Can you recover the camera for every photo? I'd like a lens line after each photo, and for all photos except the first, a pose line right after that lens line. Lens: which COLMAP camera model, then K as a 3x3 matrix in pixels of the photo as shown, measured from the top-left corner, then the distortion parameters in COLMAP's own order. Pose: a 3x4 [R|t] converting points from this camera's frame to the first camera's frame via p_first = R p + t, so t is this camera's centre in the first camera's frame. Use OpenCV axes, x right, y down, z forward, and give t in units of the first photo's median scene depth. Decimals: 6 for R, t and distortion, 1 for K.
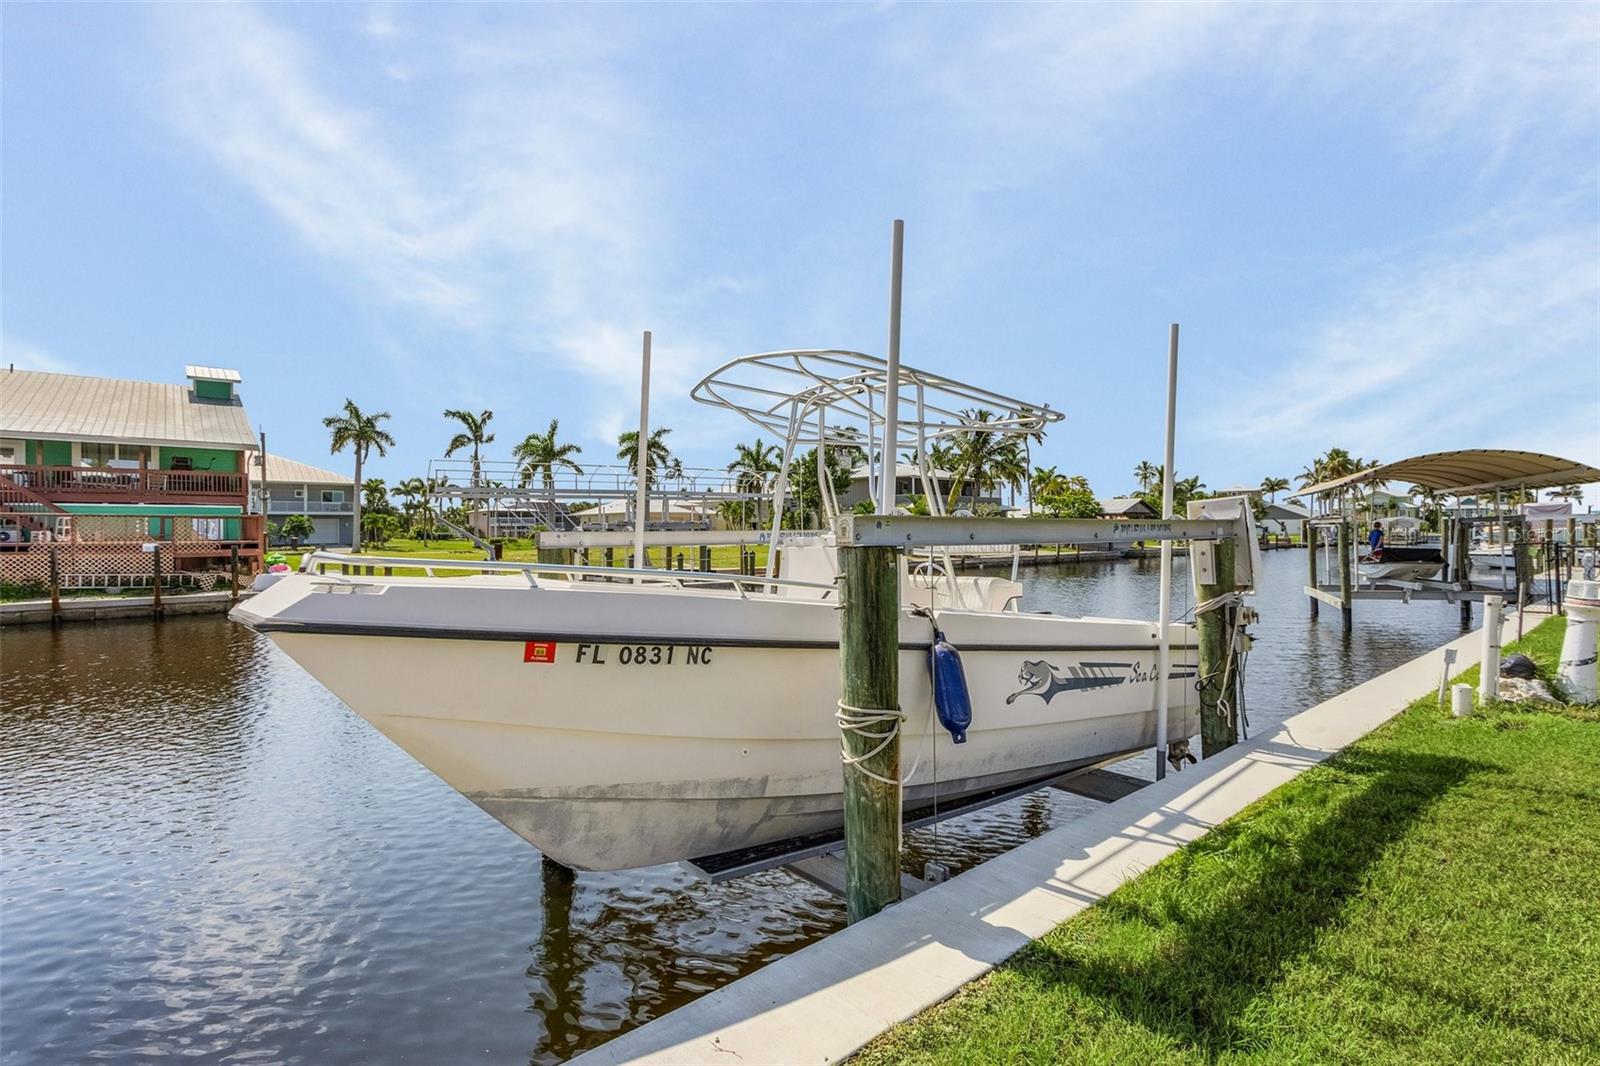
lens RADIAL K [[739.1, 0, 794.5], [0, 739.1, 525.2], [0, 0, 1]] dist [0.002825, -0.000561]
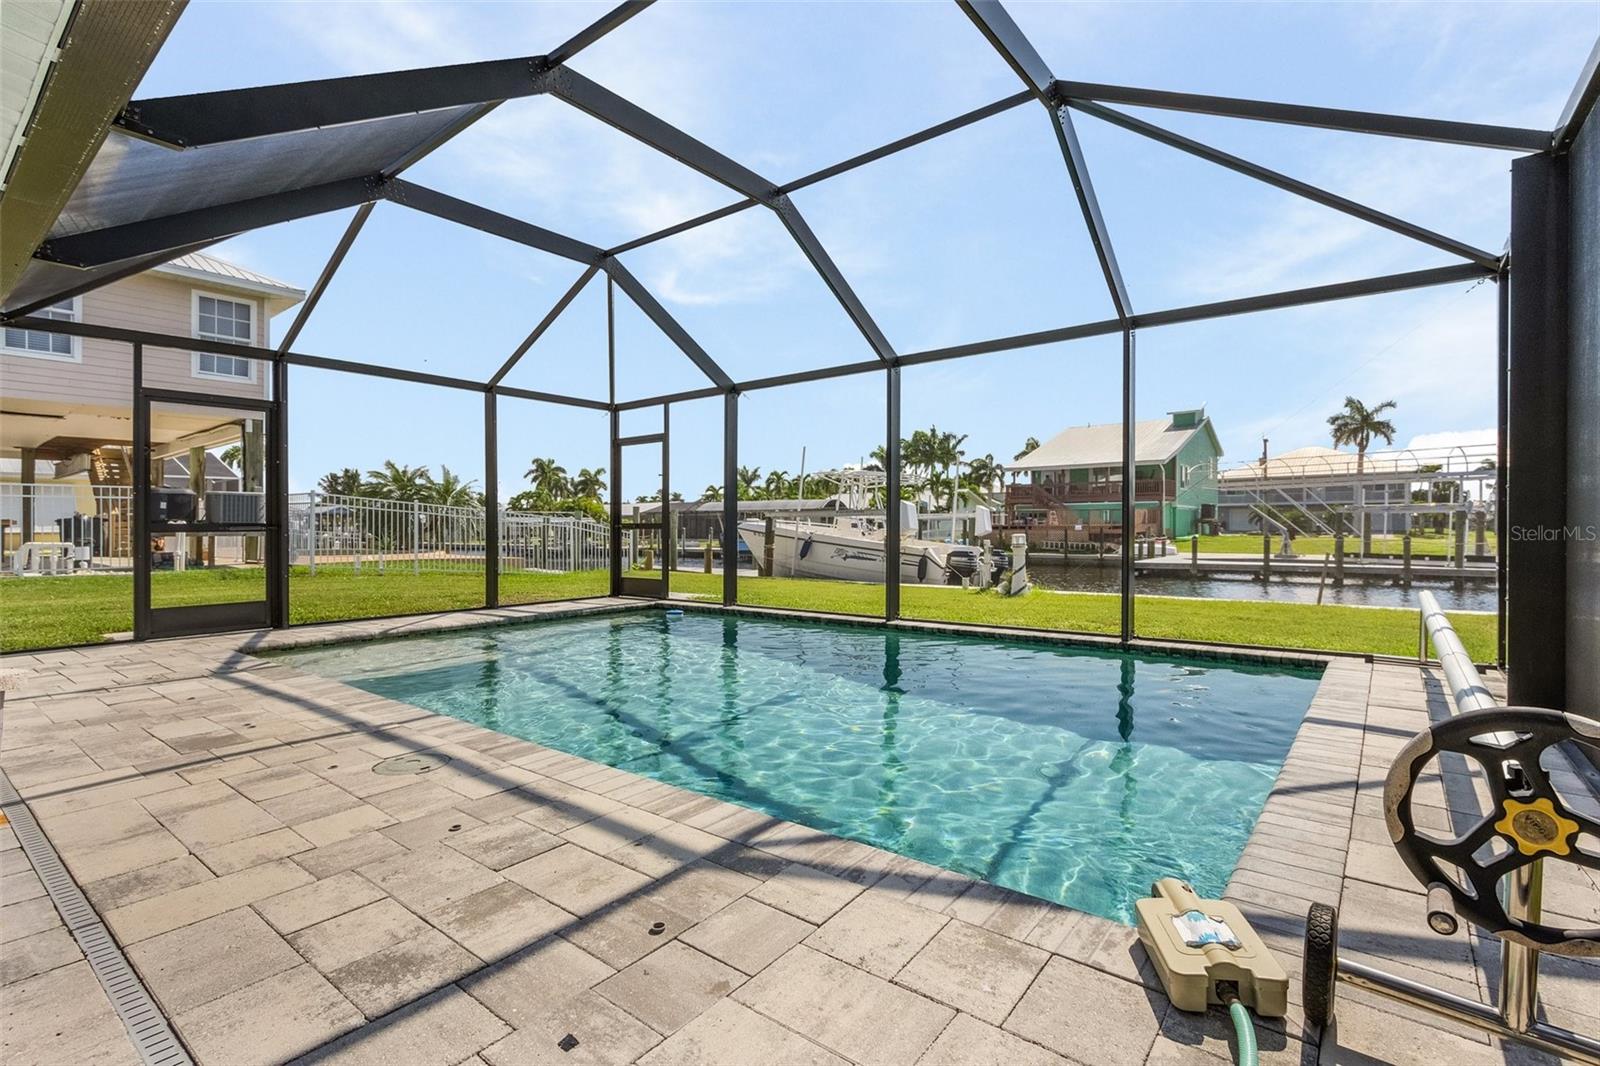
lens RADIAL K [[739.1, 0, 794.5], [0, 739.1, 525.2], [0, 0, 1]] dist [0.002825, -0.000561]
pose [[0.156923, 0.000033, -0.987611, 0.317090], [0.015469, 0.999877, 0.002491, 0.004183], [0.987490, -0.015669, 0.156903, 0.014727]]
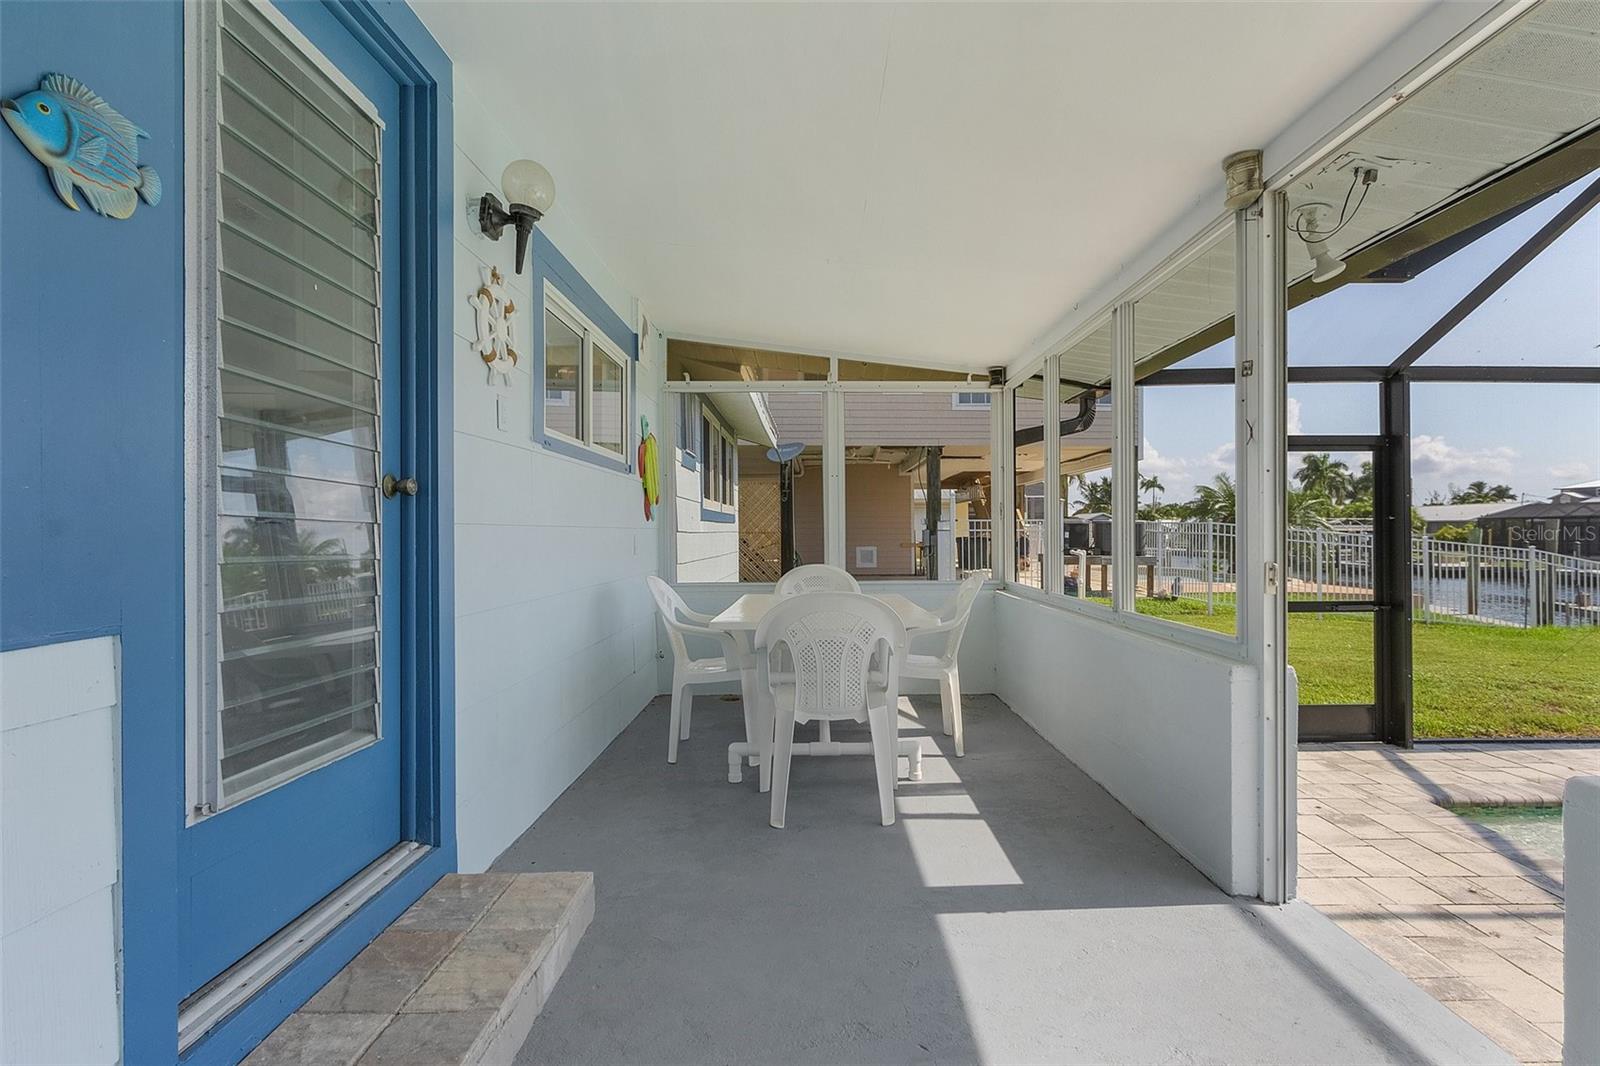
lens RADIAL K [[739.1, 0, 794.5], [0, 739.1, 525.2], [0, 0, 1]] dist [0.002825, -0.000561]
pose [[-0.690554, -0.004880, -0.723264, 0.295625], [0.004966, 0.999922, -0.011488, -0.005106], [0.723264, -0.011525, -0.690476, -0.040169]]
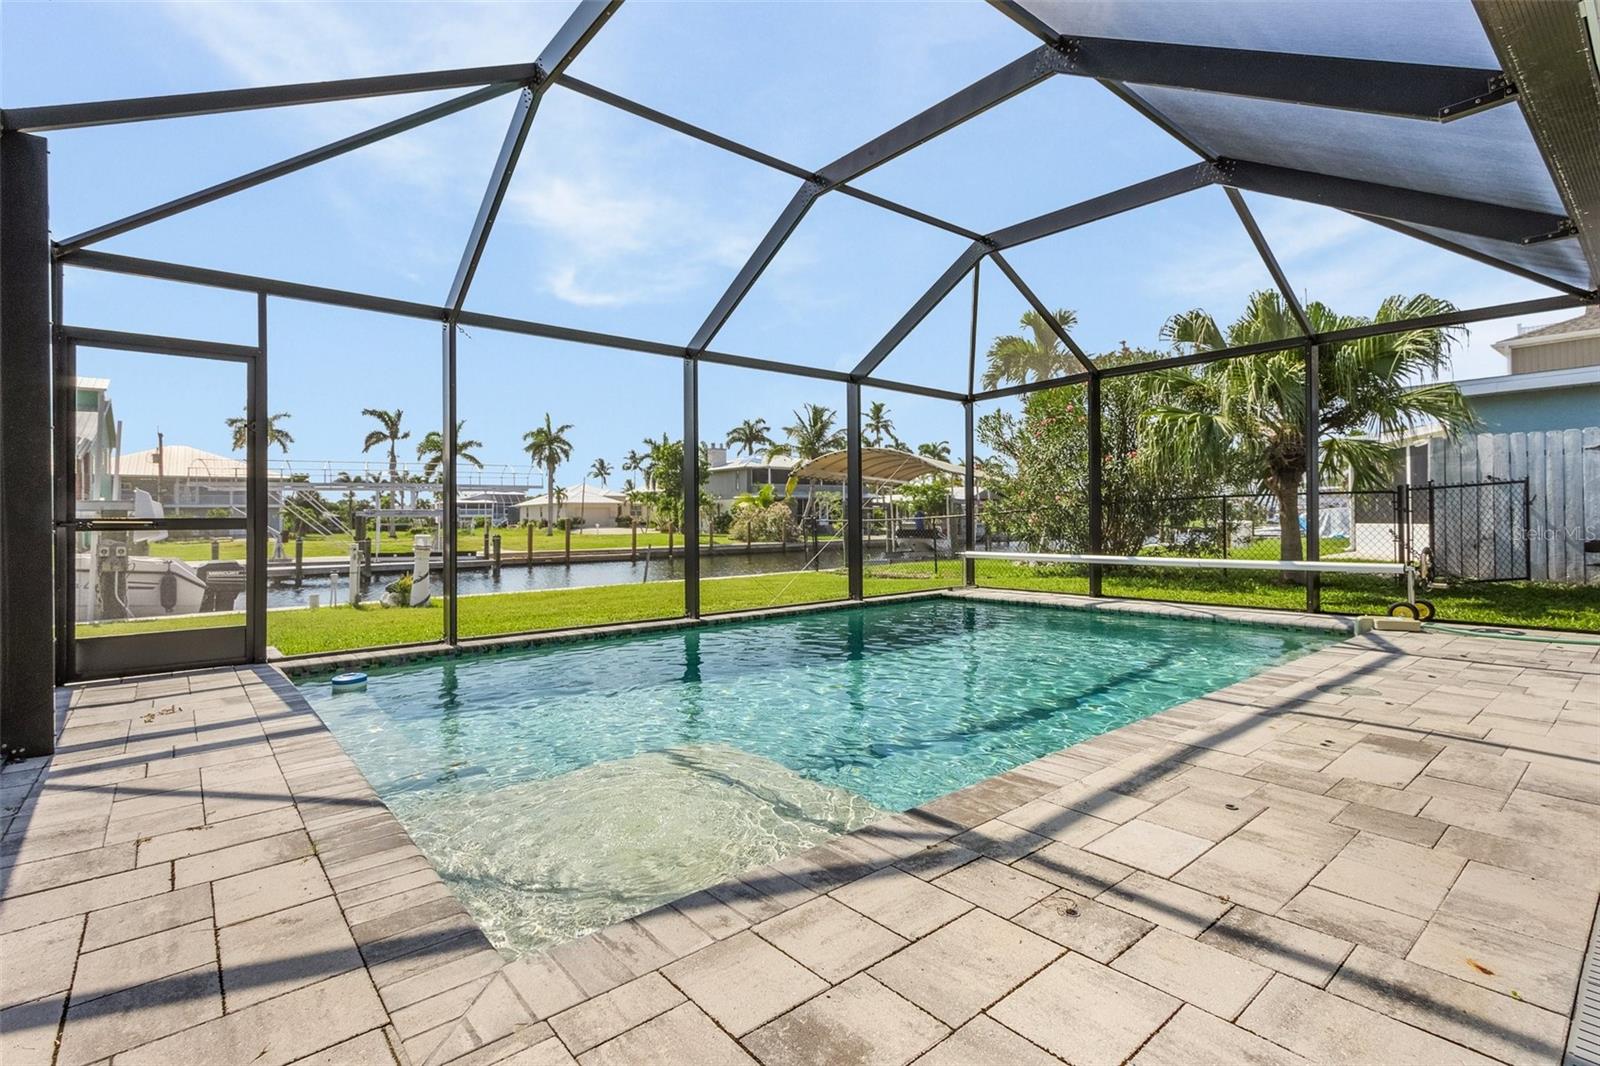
lens RADIAL K [[739.1, 0, 794.5], [0, 739.1, 525.2], [0, 0, 1]] dist [0.002825, -0.000561]
pose [[0.999461, -0.002992, -0.032679, 0.221641], [0.003385, 0.999922, 0.011989, 0.003798], [0.032641, -0.012093, 0.999394, -0.068816]]
